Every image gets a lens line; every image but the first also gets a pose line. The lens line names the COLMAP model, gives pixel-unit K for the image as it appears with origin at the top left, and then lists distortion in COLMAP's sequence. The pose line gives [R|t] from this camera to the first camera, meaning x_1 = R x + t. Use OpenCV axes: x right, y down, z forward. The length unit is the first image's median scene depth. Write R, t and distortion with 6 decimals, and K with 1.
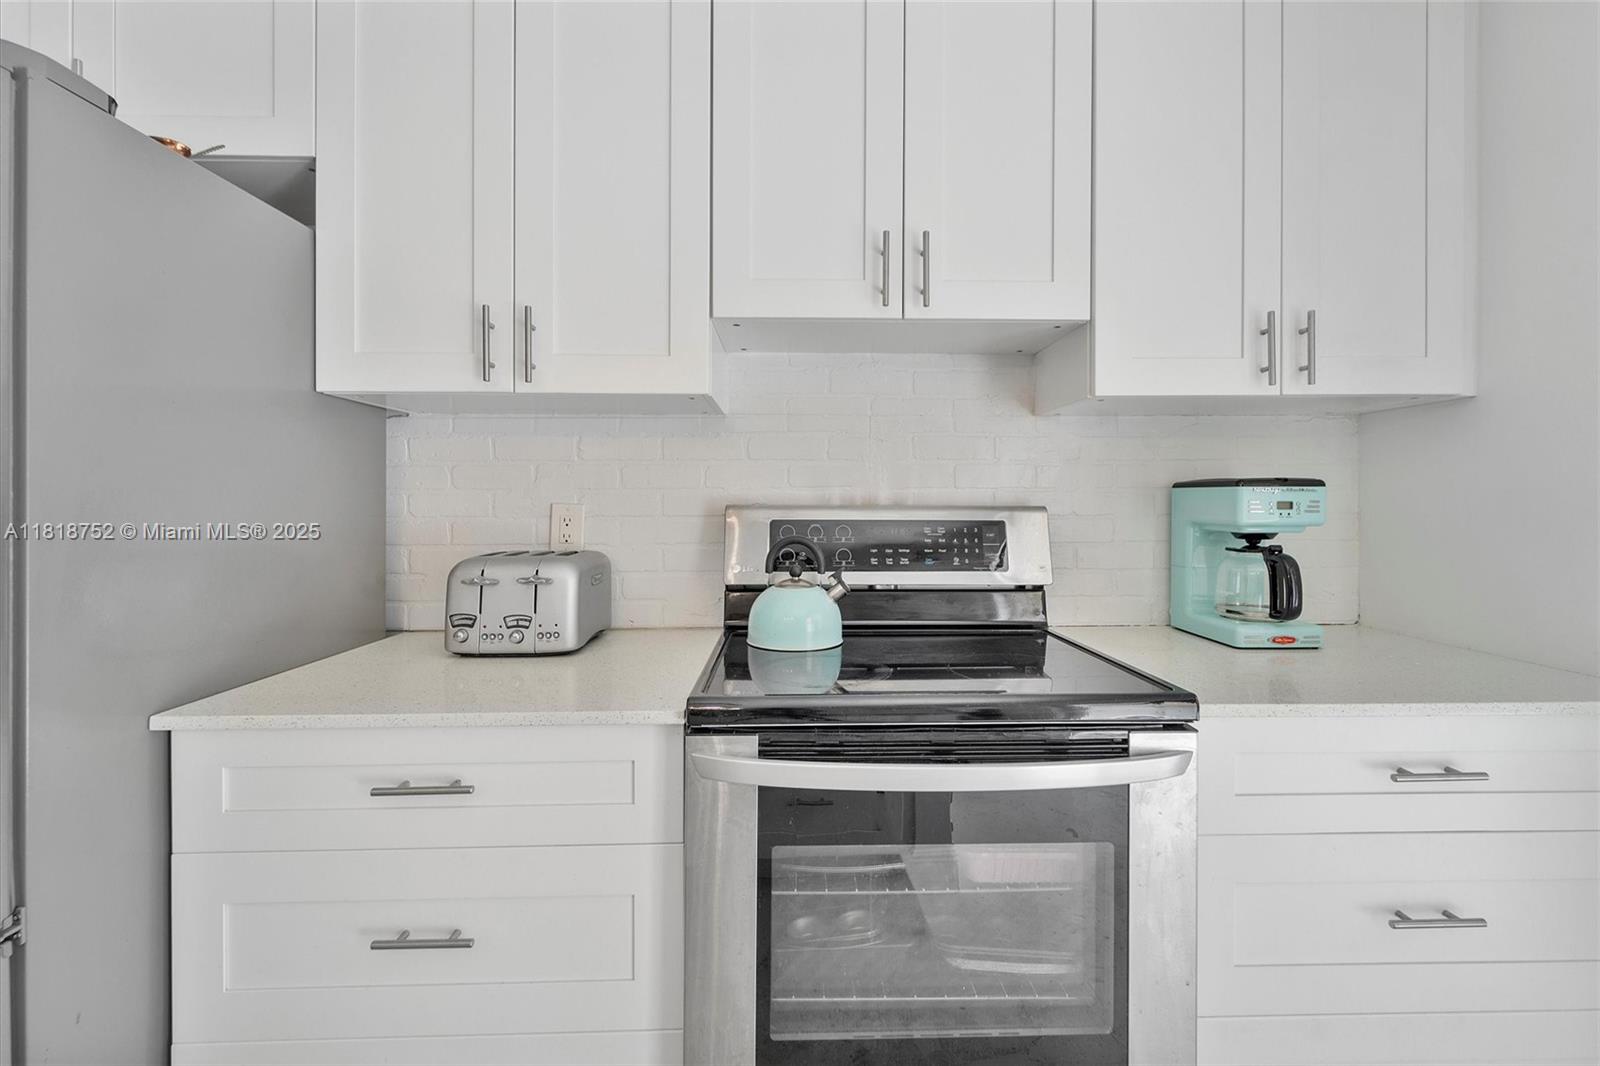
lens RADIAL K [[721.0, 0, 879.1], [0, 721.0, 509.0], [0, 0, 1]] dist [0.000035, -0.000533]
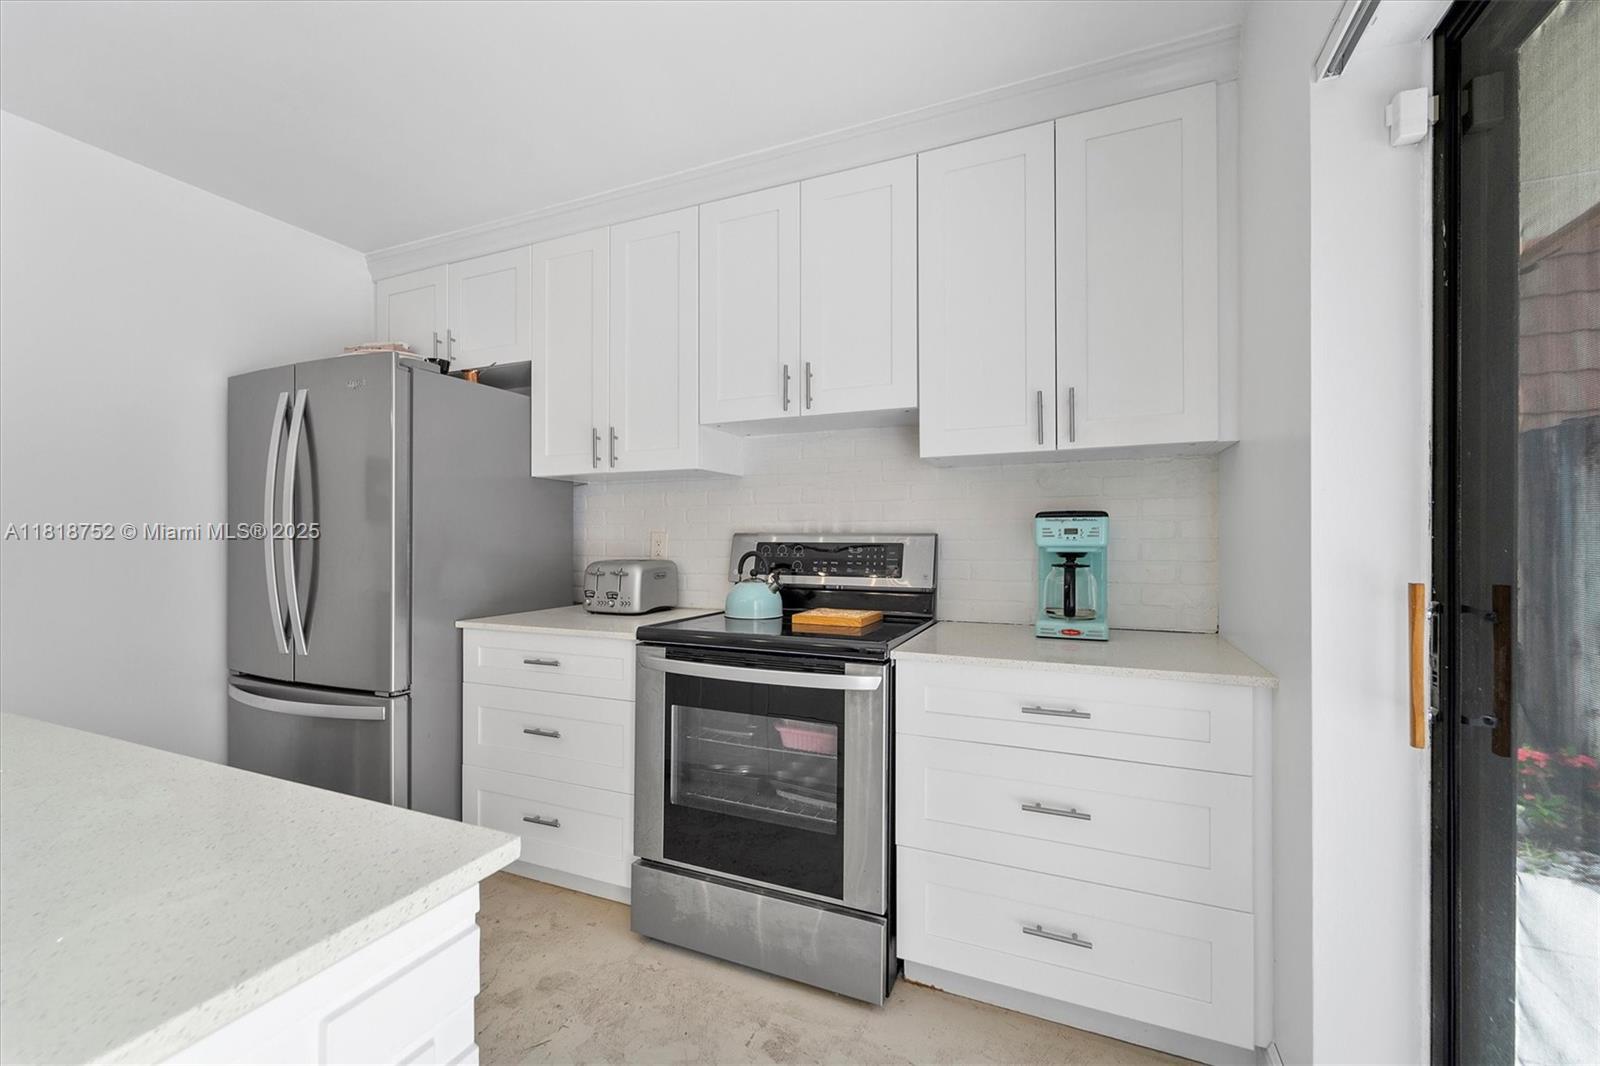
lens RADIAL K [[677.8, 0, 791.4], [0, 677.8, 538.2], [0, 0, 1]] dist [0.000251, -0.000059]
pose [[0.900945, 0.000493, -0.433933, 0.666648], [-0.002013, 0.999993, -0.003045, 0.012760], [0.433929, 0.003617, 0.900940, -0.371705]]
